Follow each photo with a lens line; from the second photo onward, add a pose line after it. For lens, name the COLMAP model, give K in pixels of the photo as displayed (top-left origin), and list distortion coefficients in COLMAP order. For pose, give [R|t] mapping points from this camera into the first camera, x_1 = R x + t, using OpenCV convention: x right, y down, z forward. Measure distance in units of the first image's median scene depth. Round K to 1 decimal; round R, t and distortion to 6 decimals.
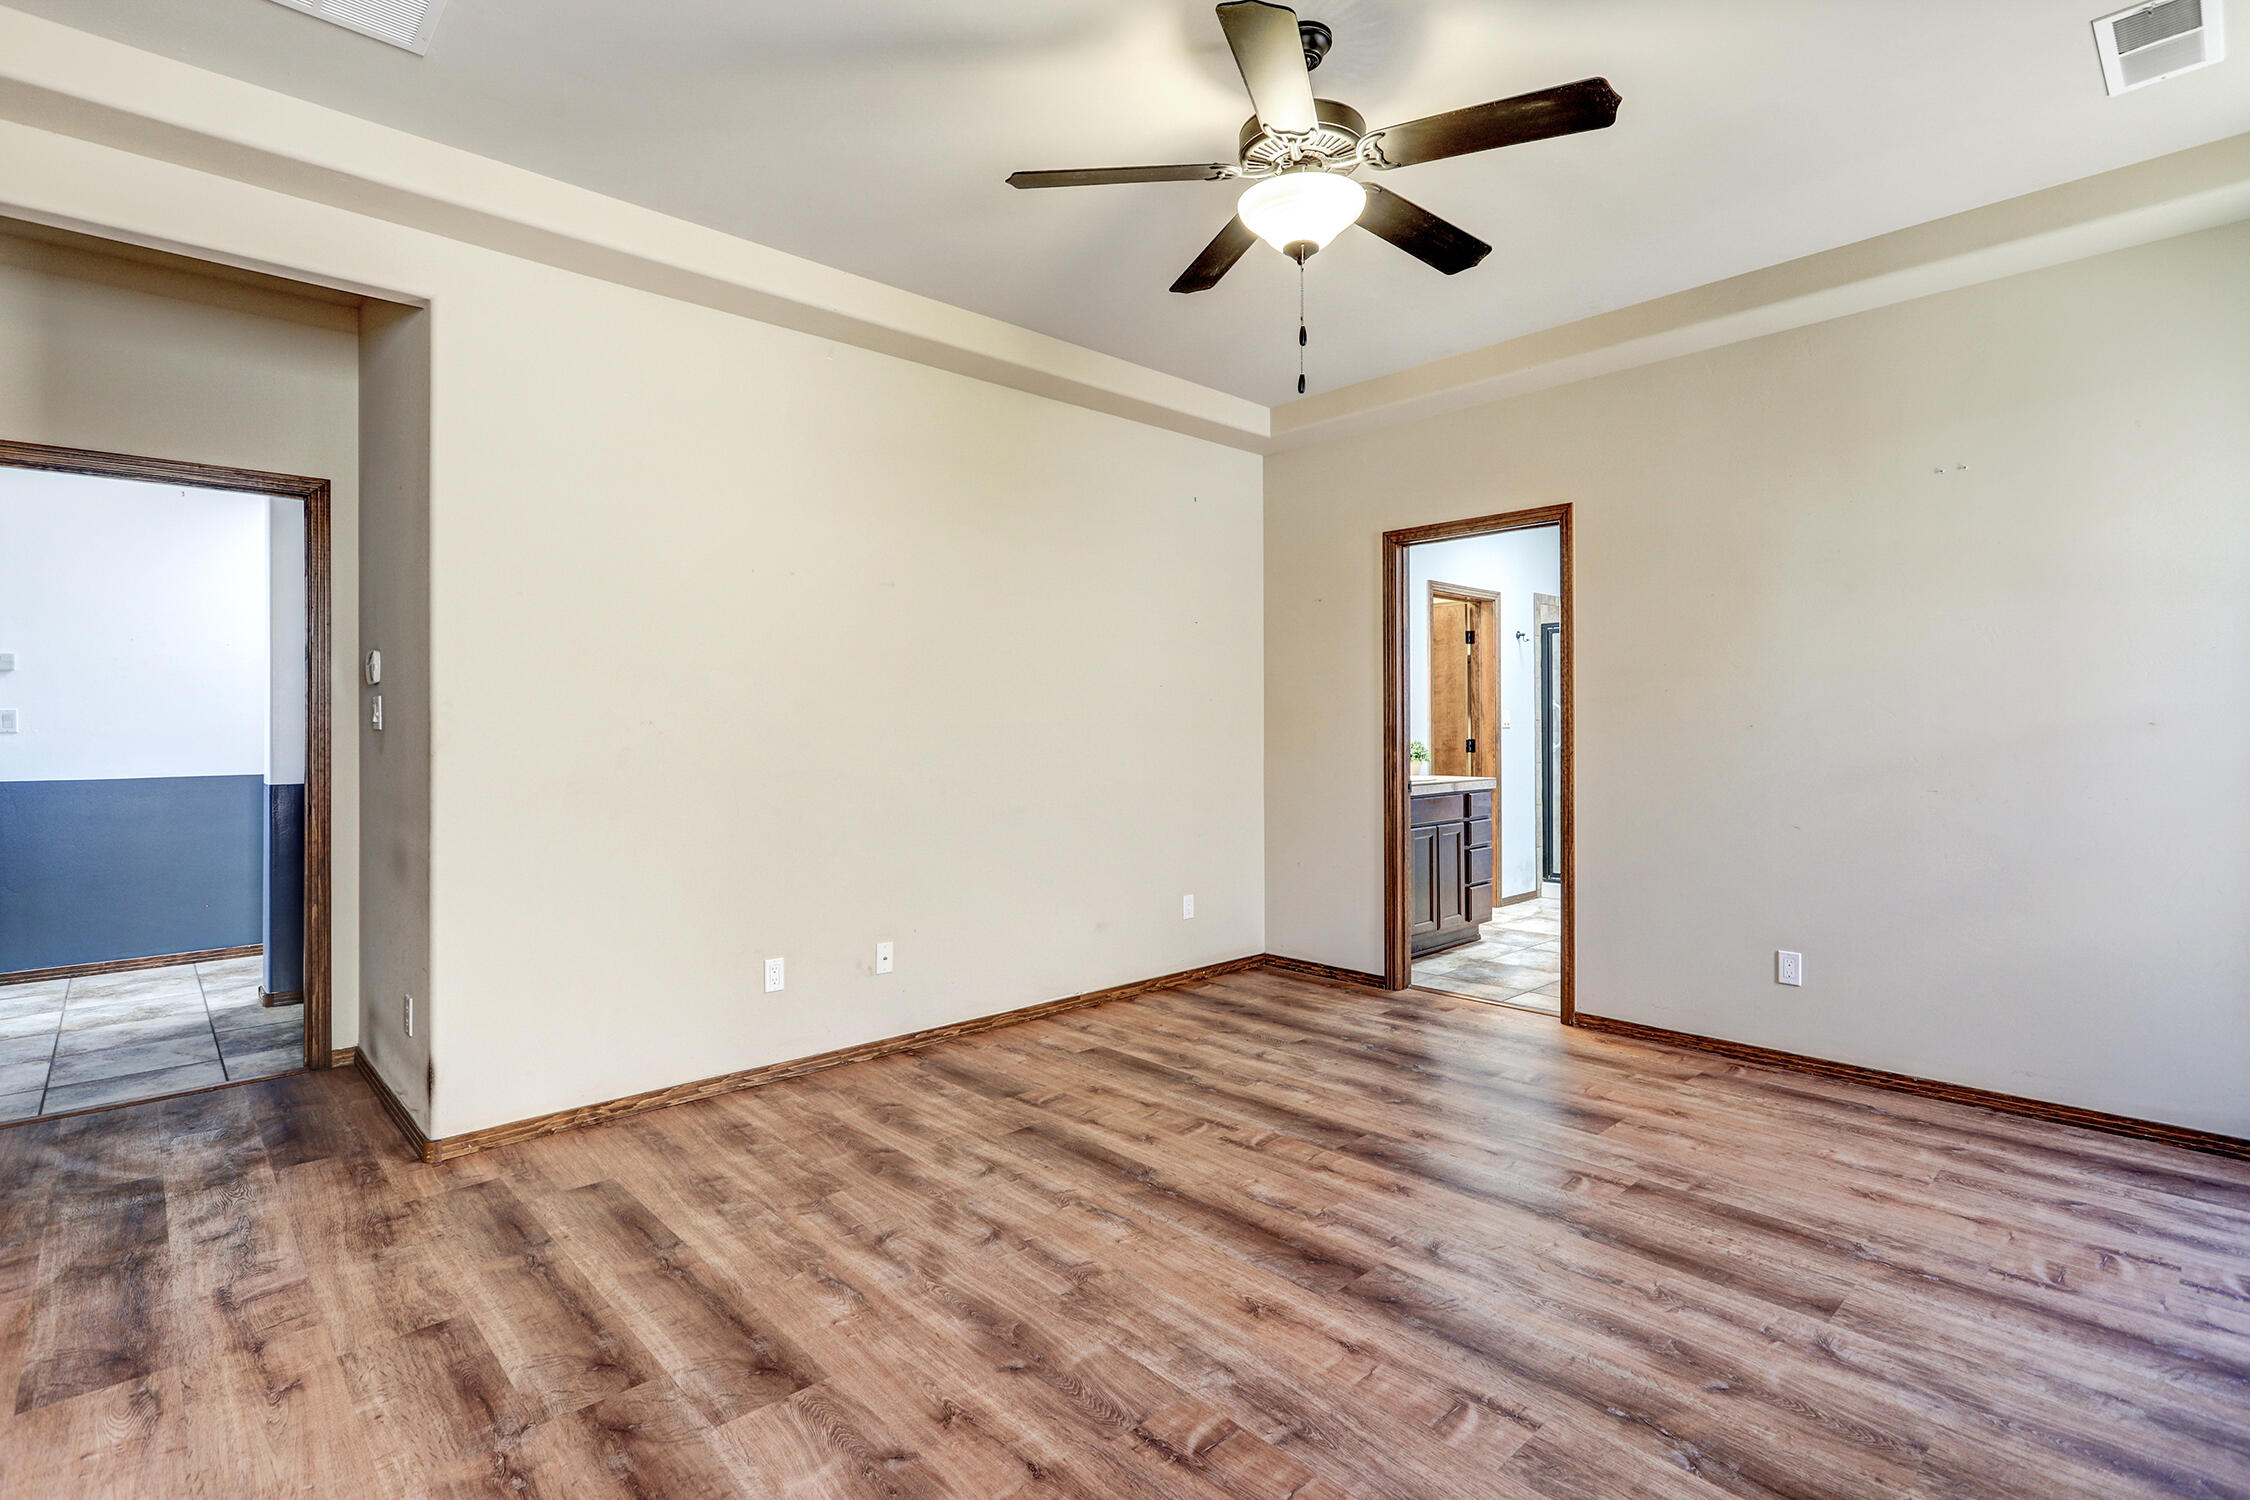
lens RADIAL K [[1066.5, 0, 1126.4], [0, 1066.5, 742.0], [0, 0, 1]] dist [-0.000455, -0.000062]
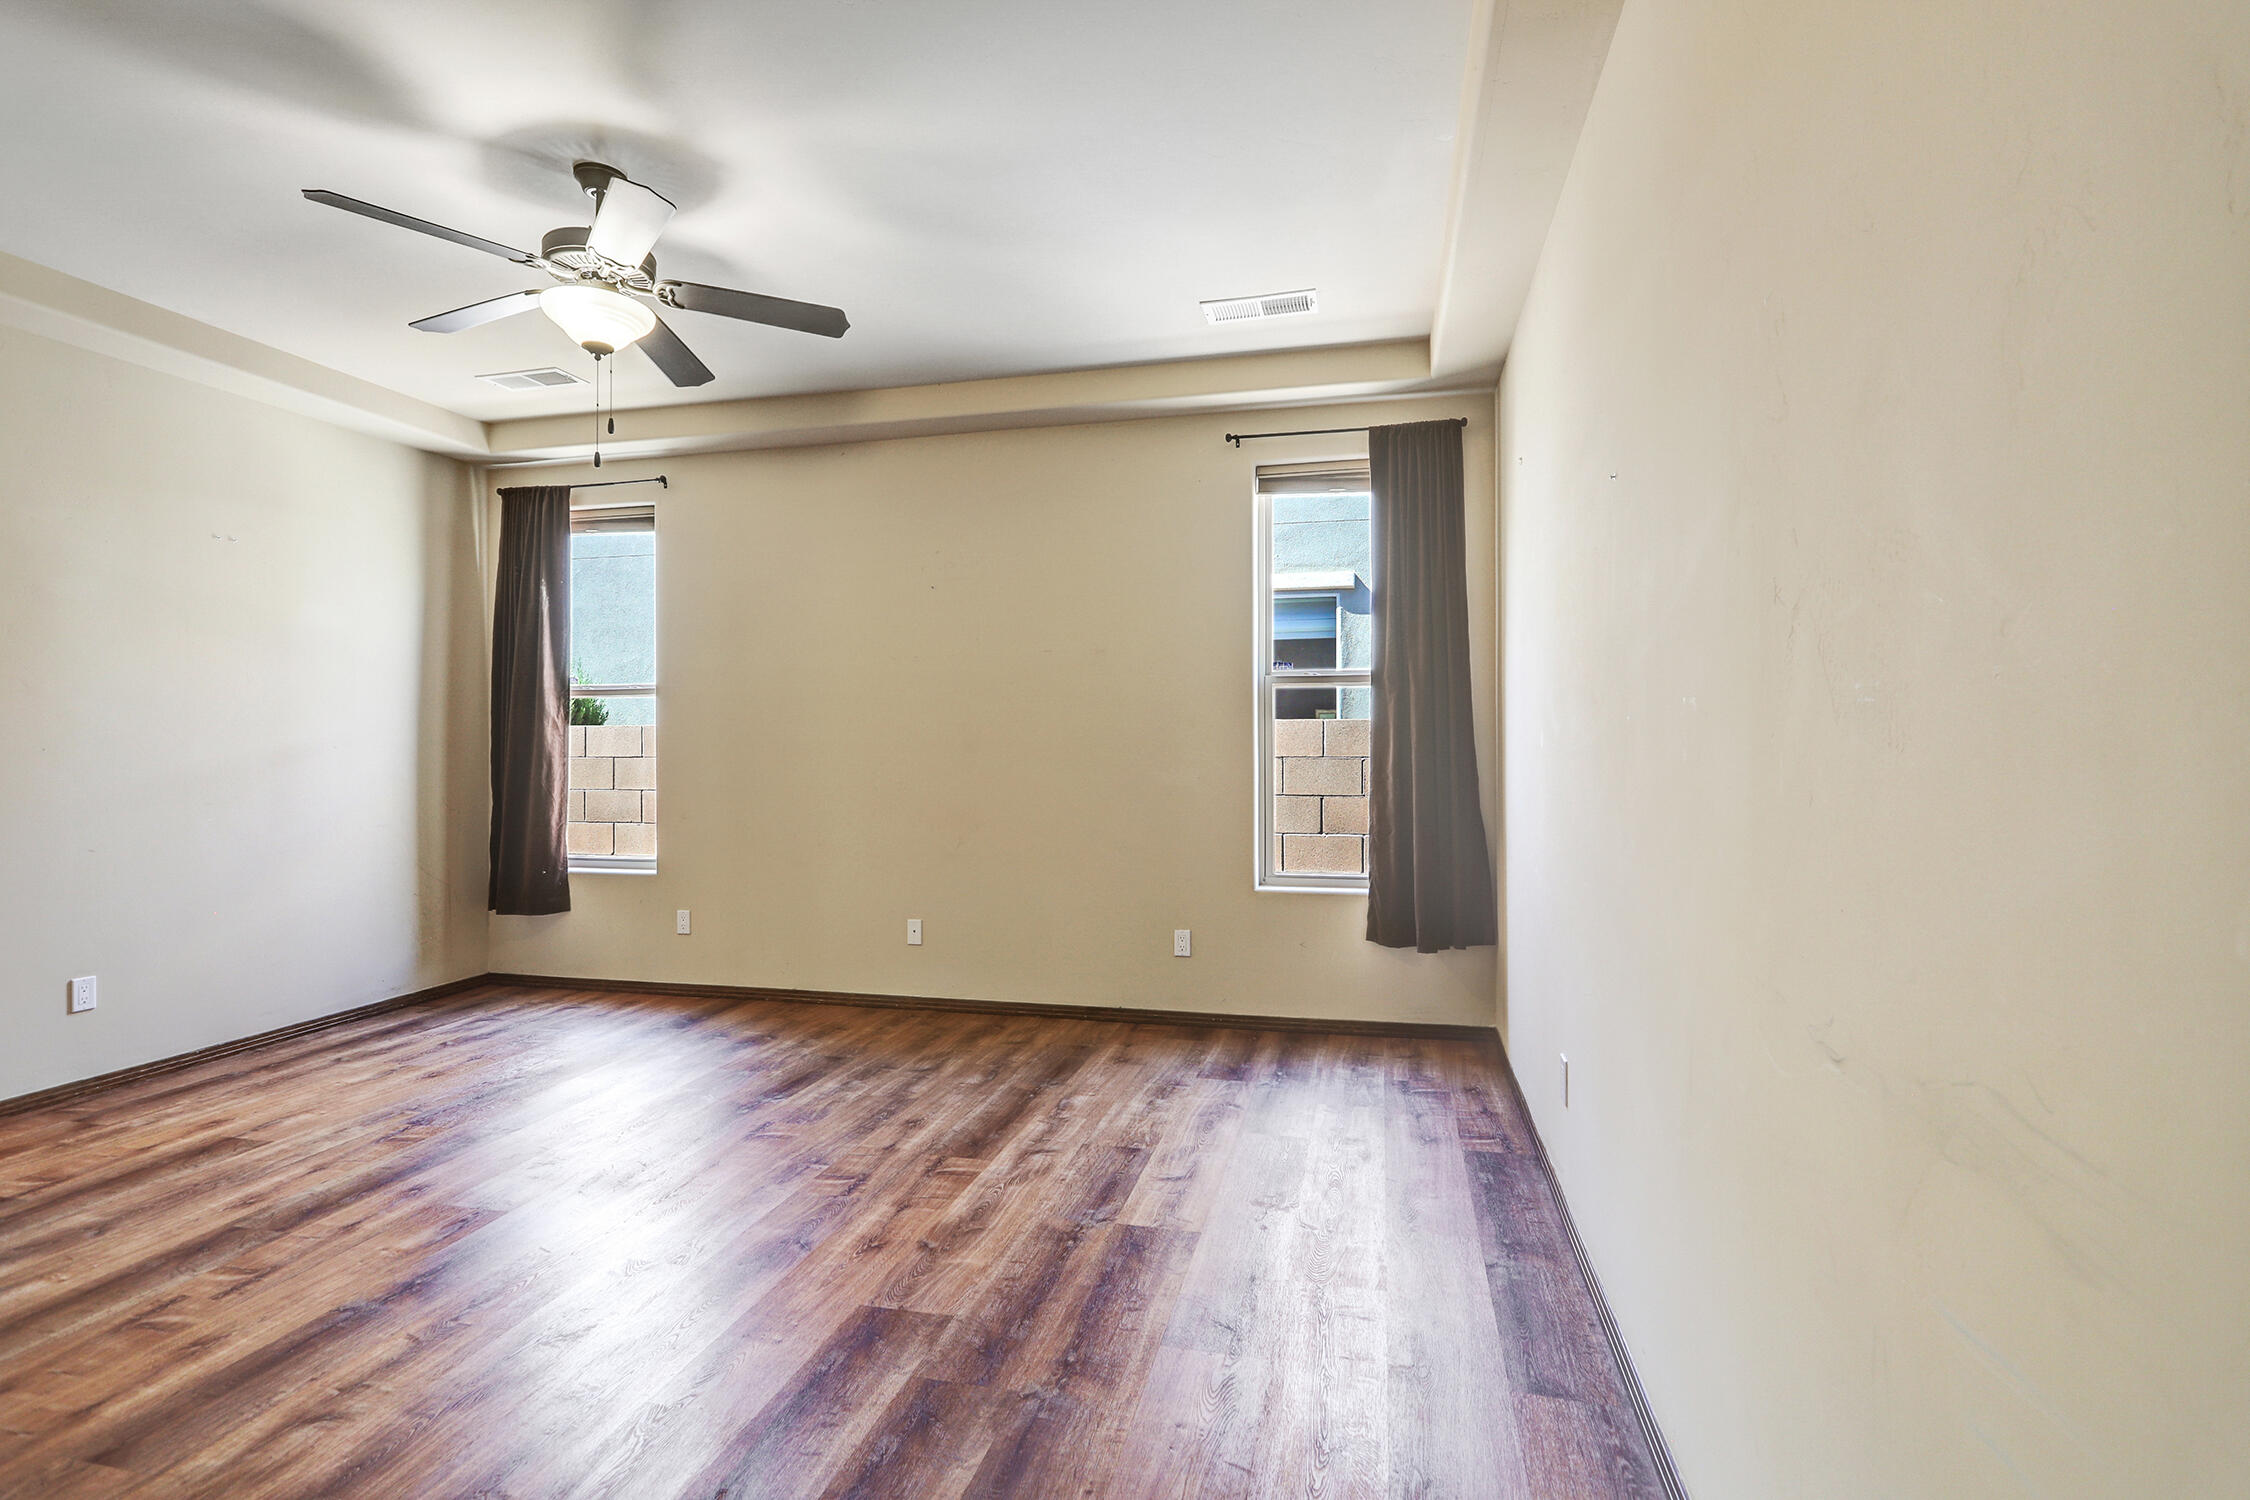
lens RADIAL K [[1066.5, 0, 1126.4], [0, 1066.5, 742.0], [0, 0, 1]] dist [-0.000455, -0.000062]
pose [[-0.549937, 0.010077, 0.835145, -1.411261], [0.018639, 0.999826, 0.000210, -0.008293], [-0.834998, 0.015682, -0.550029, 1.389790]]
